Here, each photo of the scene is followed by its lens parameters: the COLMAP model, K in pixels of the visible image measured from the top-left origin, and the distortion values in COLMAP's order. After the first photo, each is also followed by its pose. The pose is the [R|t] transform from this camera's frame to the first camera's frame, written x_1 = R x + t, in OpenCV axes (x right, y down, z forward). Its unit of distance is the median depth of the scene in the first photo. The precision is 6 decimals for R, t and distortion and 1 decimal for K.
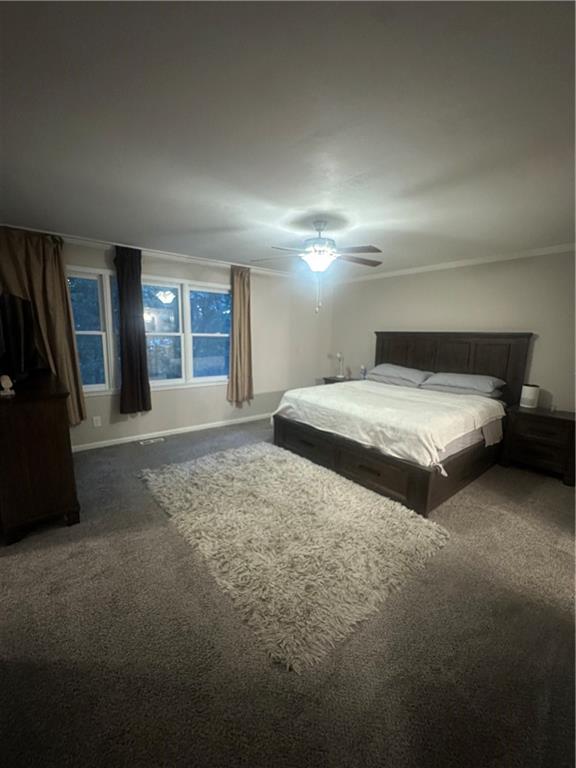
lens RADIAL K [[305.6, 0, 288.0], [0, 305.6, 384.0], [0, 0, 1]] dist [-0.000914, 0.000159]
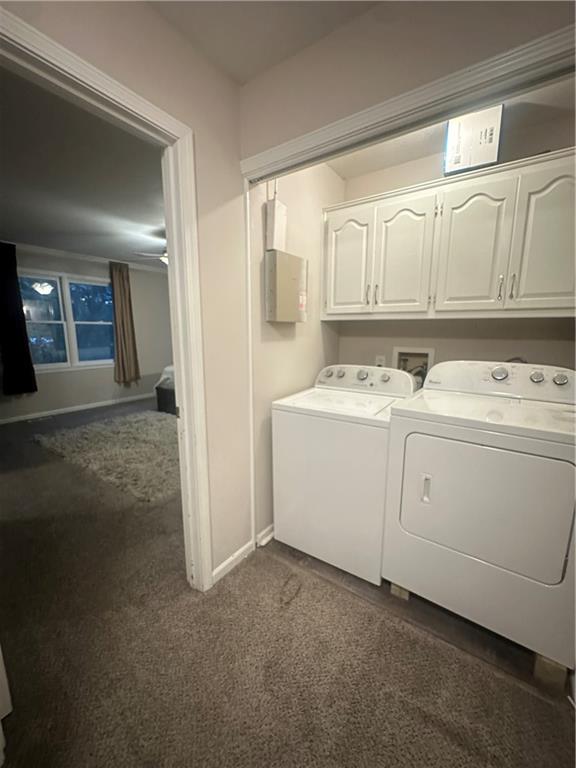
lens RADIAL K [[313.3, 0, 288.0], [0, 313.3, 384.0], [0, 0, 1]] dist [-0.002201, 0.000027]
pose [[0.960108, -0.066226, 0.271673, 0.112748], [0.063928, 0.997804, 0.017308, 0.095387], [-0.272223, 0.000750, 0.962234, -0.322450]]
